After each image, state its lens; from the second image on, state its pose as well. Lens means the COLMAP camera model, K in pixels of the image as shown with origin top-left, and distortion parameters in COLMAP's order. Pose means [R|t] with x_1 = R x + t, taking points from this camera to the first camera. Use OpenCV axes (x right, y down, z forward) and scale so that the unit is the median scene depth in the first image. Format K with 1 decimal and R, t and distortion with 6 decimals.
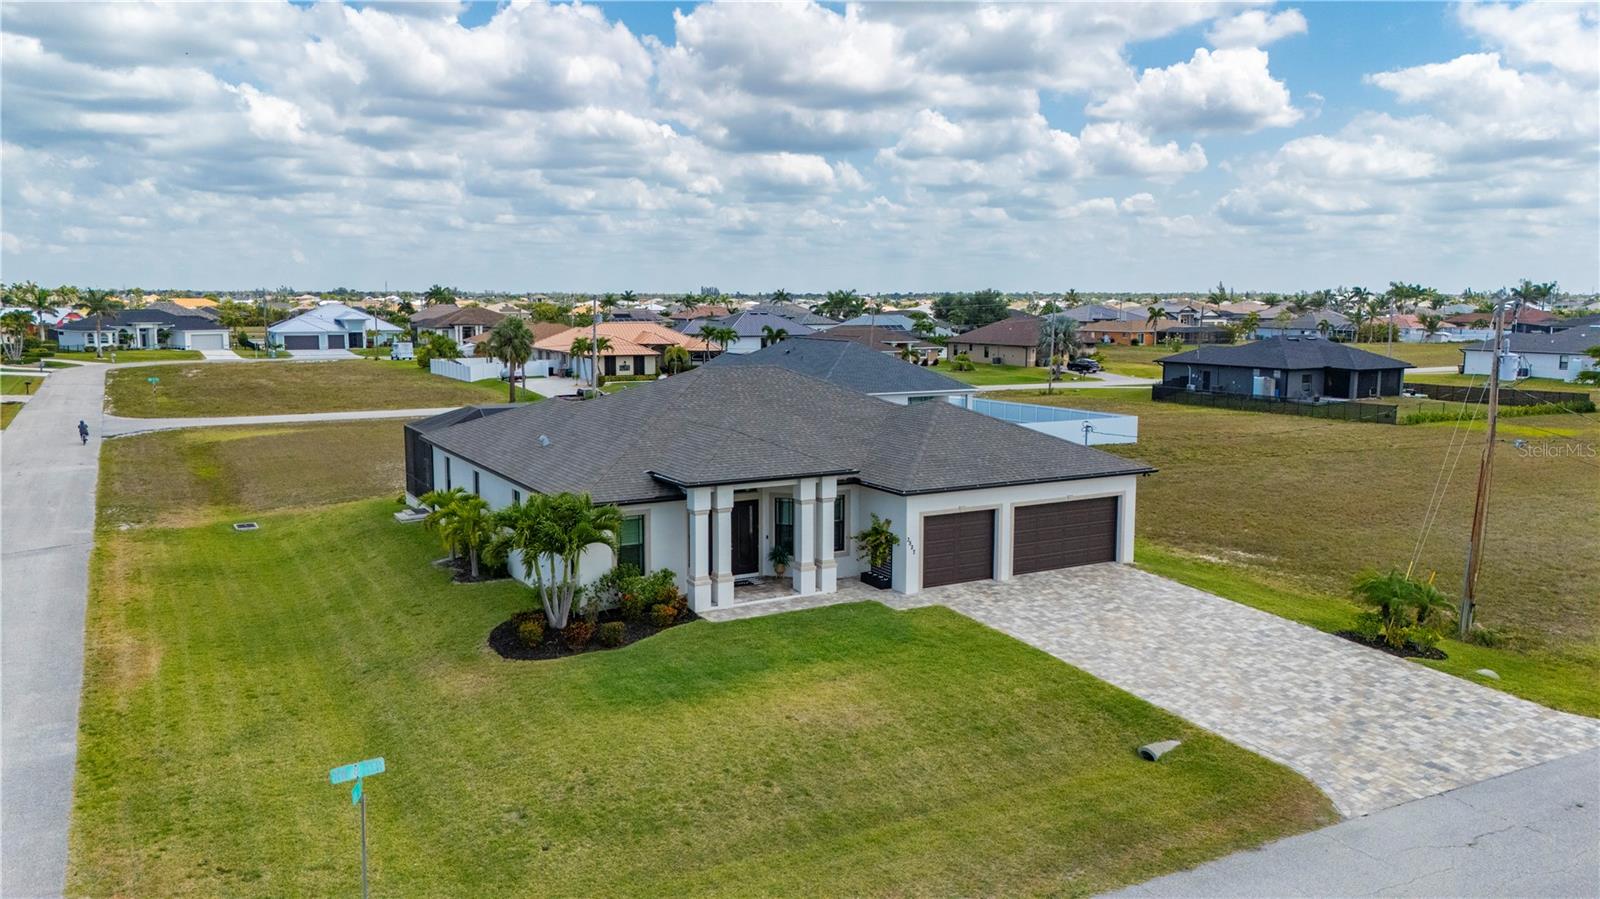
lens RADIAL K [[1175.4, 0, 805.0], [0, 1175.4, 399.4], [0, 0, 1]] dist [0.034723, -0.006728]
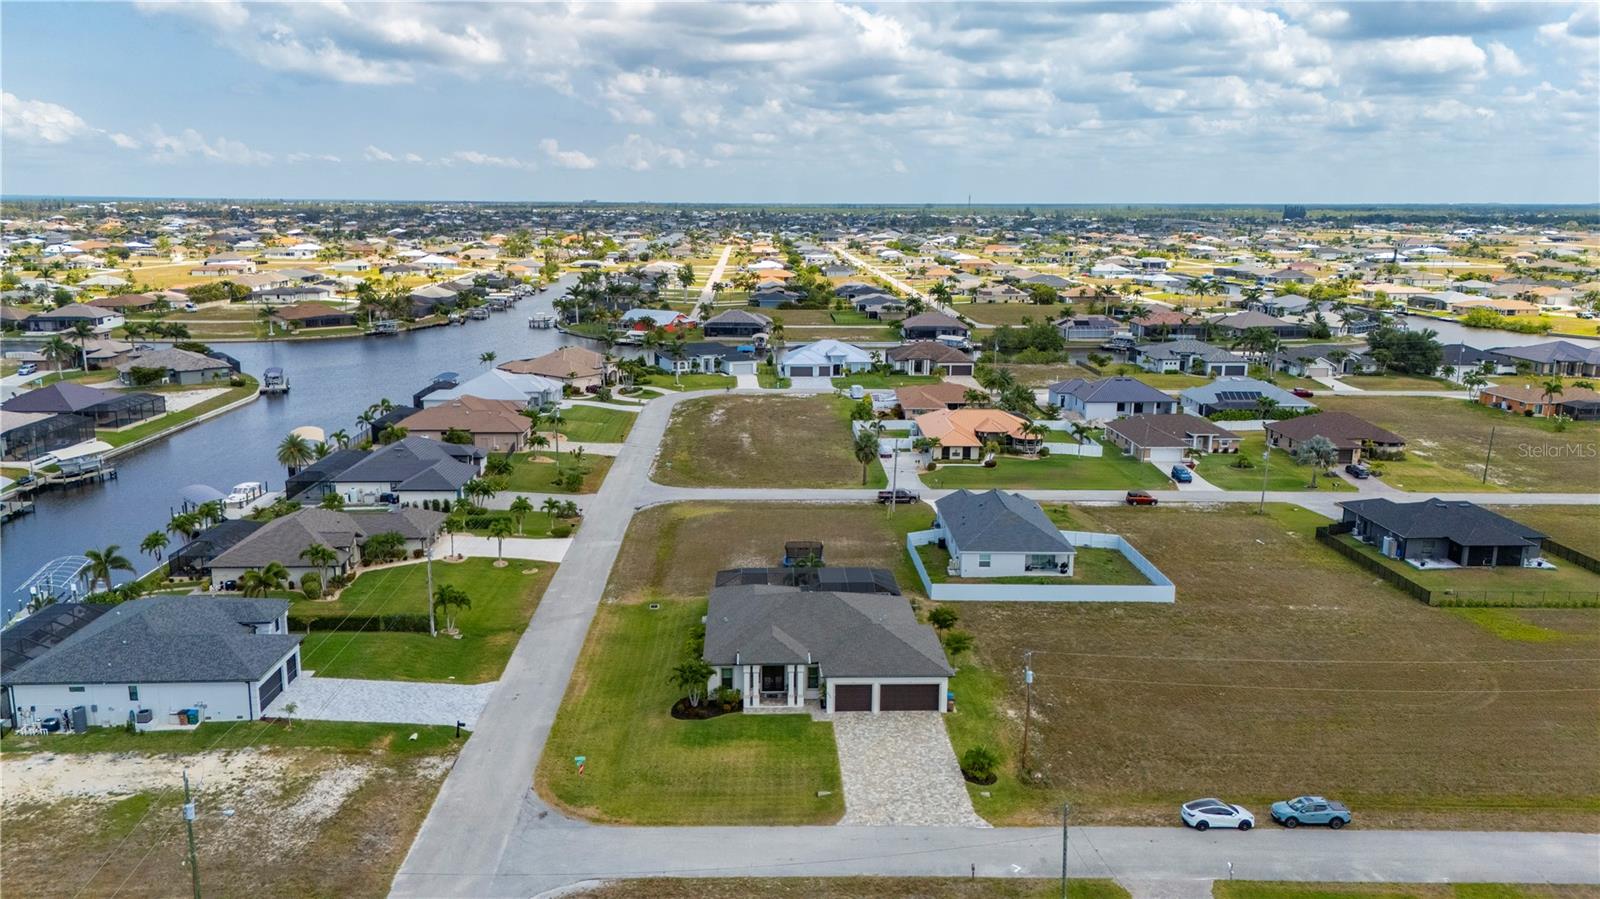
lens RADIAL K [[1167.0, 0, 794.0], [0, 1167.0, 446.4], [0, 0, 1]] dist [0.071831, -0.061052]
pose [[0.883286, 0.093584, -0.459400, 1.238614], [-0.038962, 0.991138, 0.126991, -0.795125], [0.467213, -0.094270, 0.879105, -1.330245]]
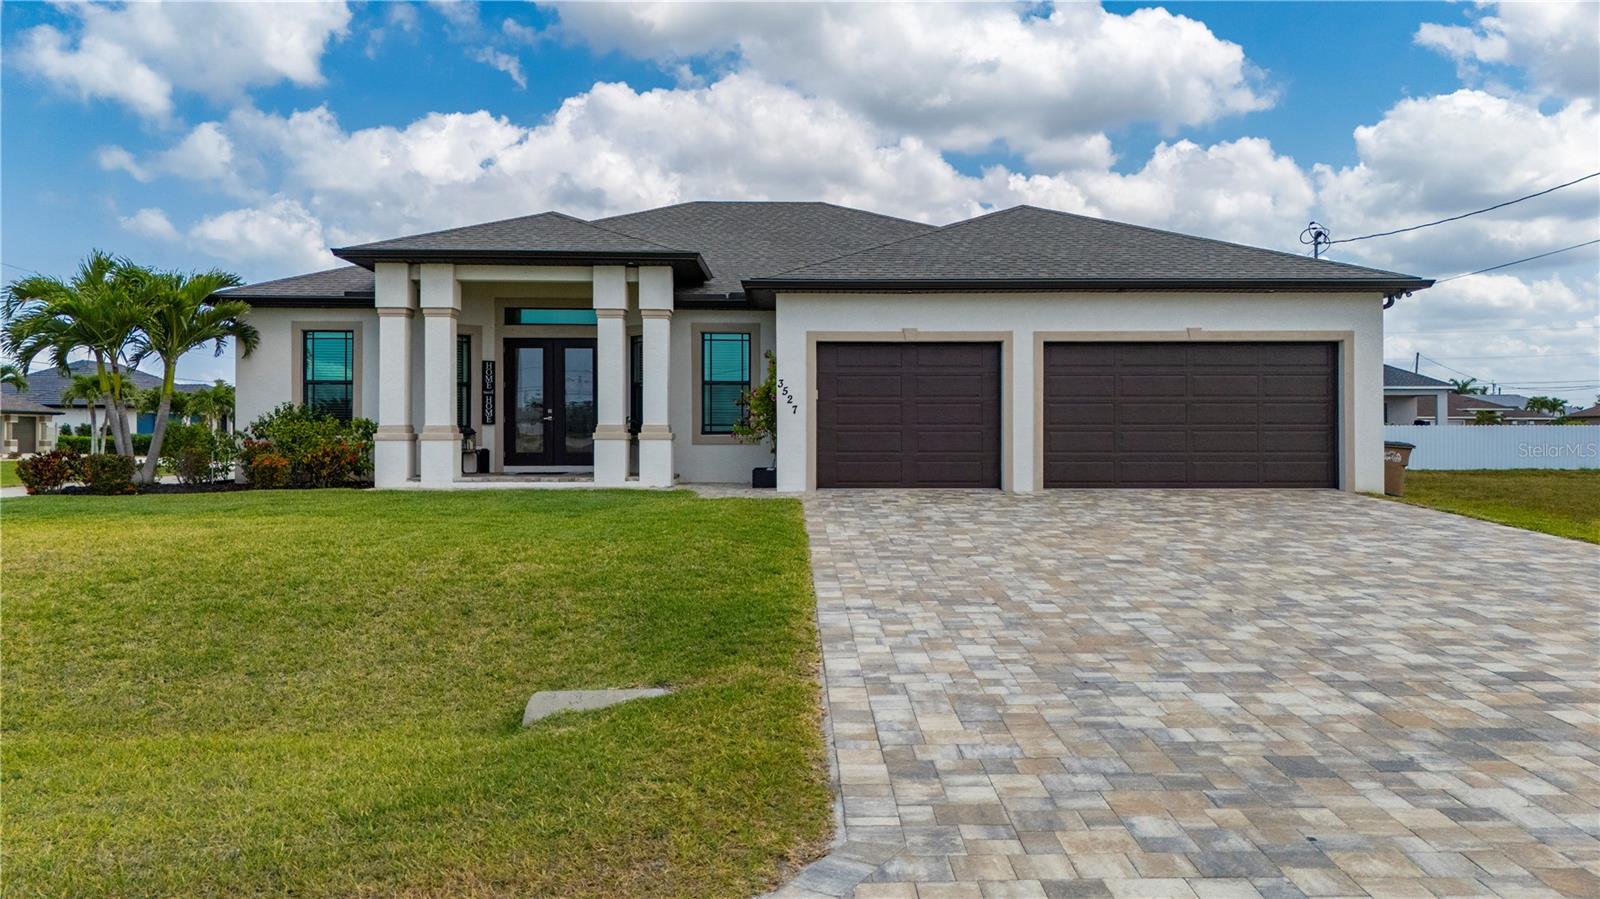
lens RADIAL K [[1194.7, 0, 826.1], [0, 1194.7, 452.2], [0, 0, 1]] dist [0.036844, -0.001537]
pose [[0.877163, 0.001574, -0.480191, 0.381985], [-0.037405, 0.997180, -0.065059, 0.196657], [0.478734, 0.075029, 0.874748, 0.603267]]
